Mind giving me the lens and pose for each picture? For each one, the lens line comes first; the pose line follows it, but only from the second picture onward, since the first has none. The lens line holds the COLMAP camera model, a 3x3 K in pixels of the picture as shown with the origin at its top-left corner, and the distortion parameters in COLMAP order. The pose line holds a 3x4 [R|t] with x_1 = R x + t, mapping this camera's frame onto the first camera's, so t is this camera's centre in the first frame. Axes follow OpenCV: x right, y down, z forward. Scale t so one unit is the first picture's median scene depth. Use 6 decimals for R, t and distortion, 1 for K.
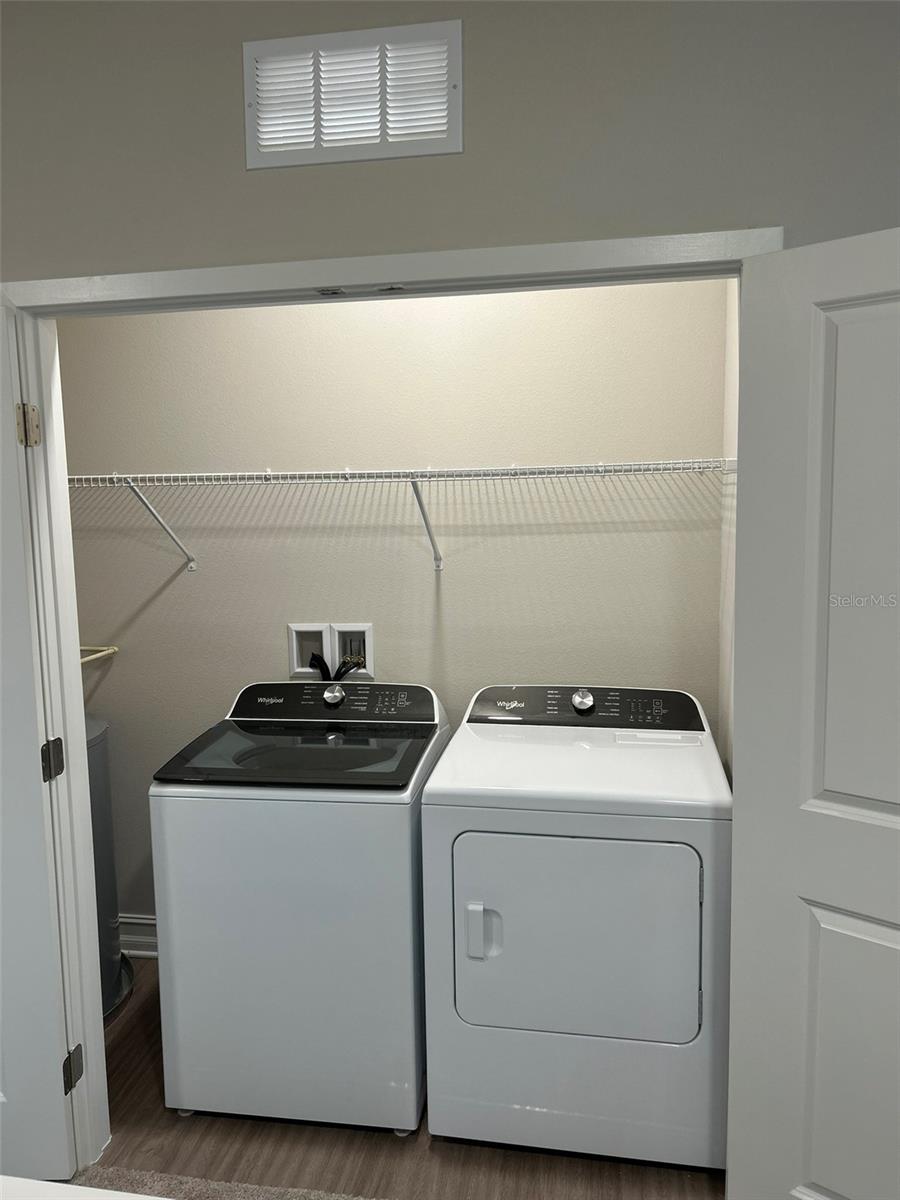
lens RADIAL K [[889.4, 0, 452.6], [0, 889.4, 596.6], [0, 0, 1]] dist [0.075356, -0.115027]
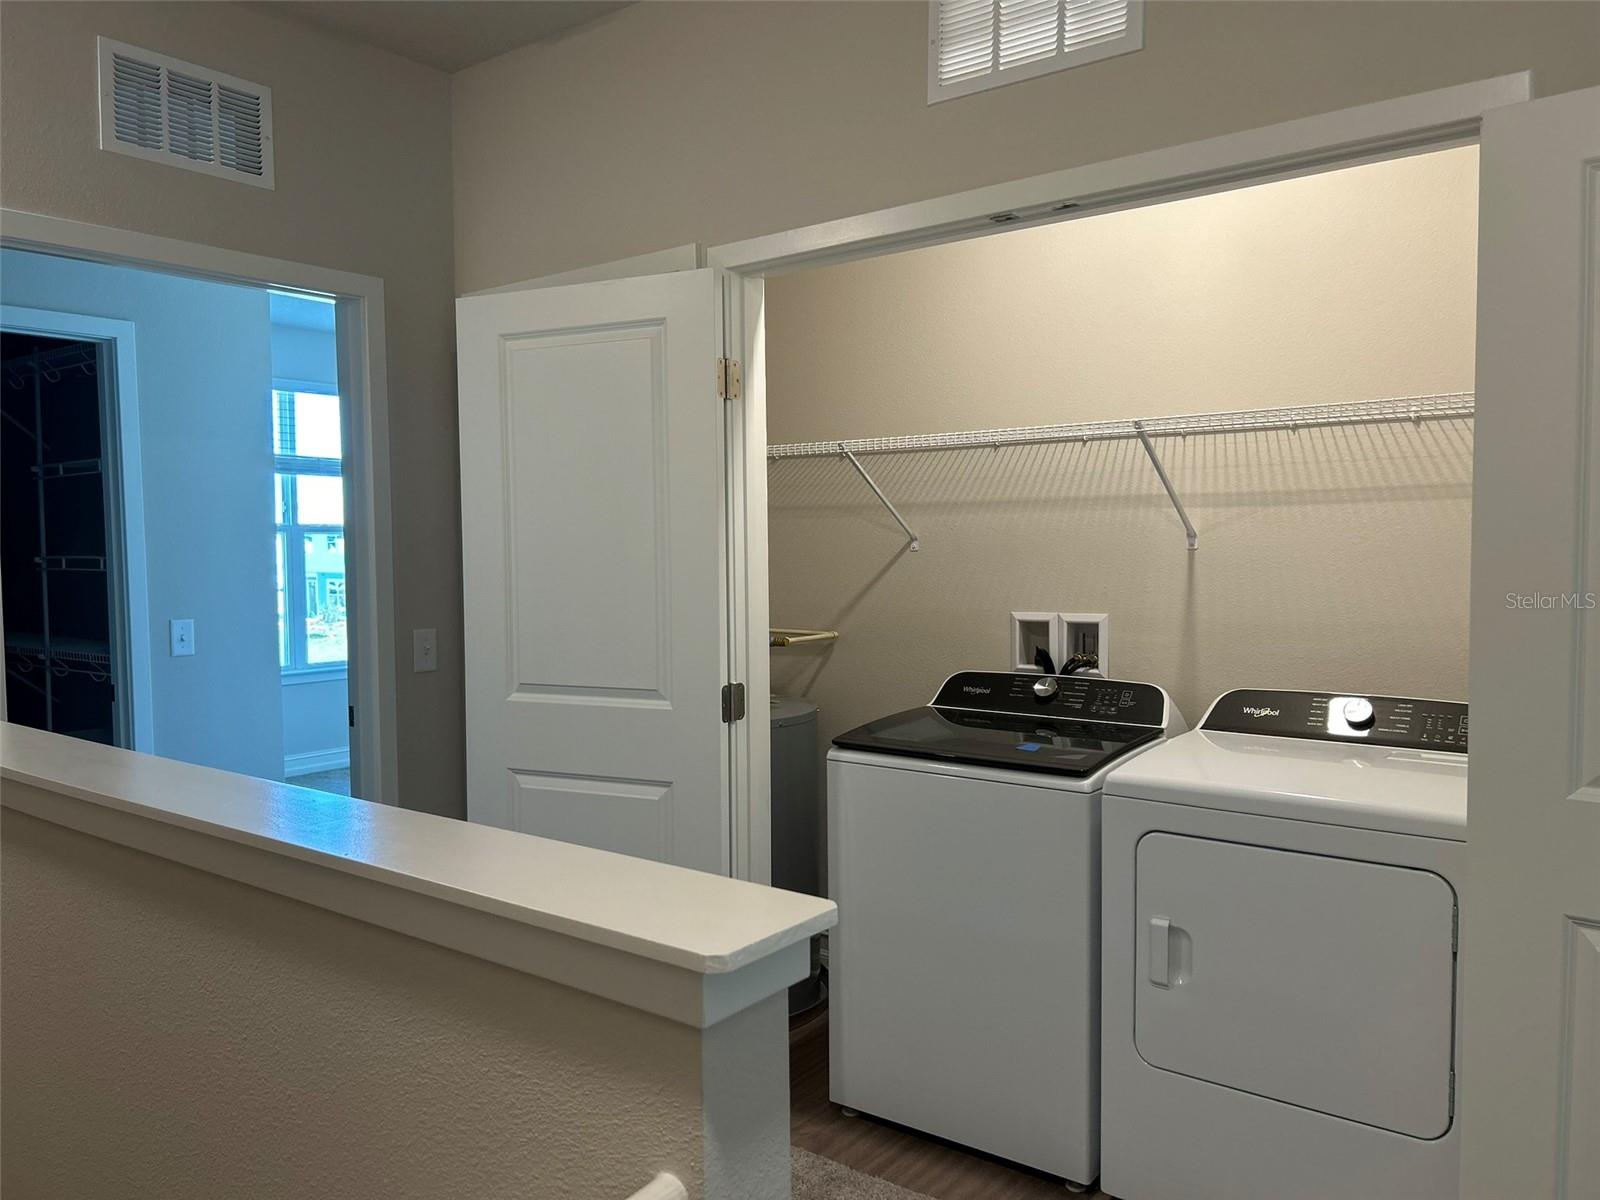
lens RADIAL K [[1198.2, 0, 788.8], [0, 1198.2, 604.2], [0, 0, 1]] dist [0.037631, -0.046831]
pose [[0.883509, 0.033739, -0.467198, 0.185994], [-0.058275, 0.997571, -0.038163, 0.088745], [0.464776, 0.060944, 0.883329, -0.140234]]
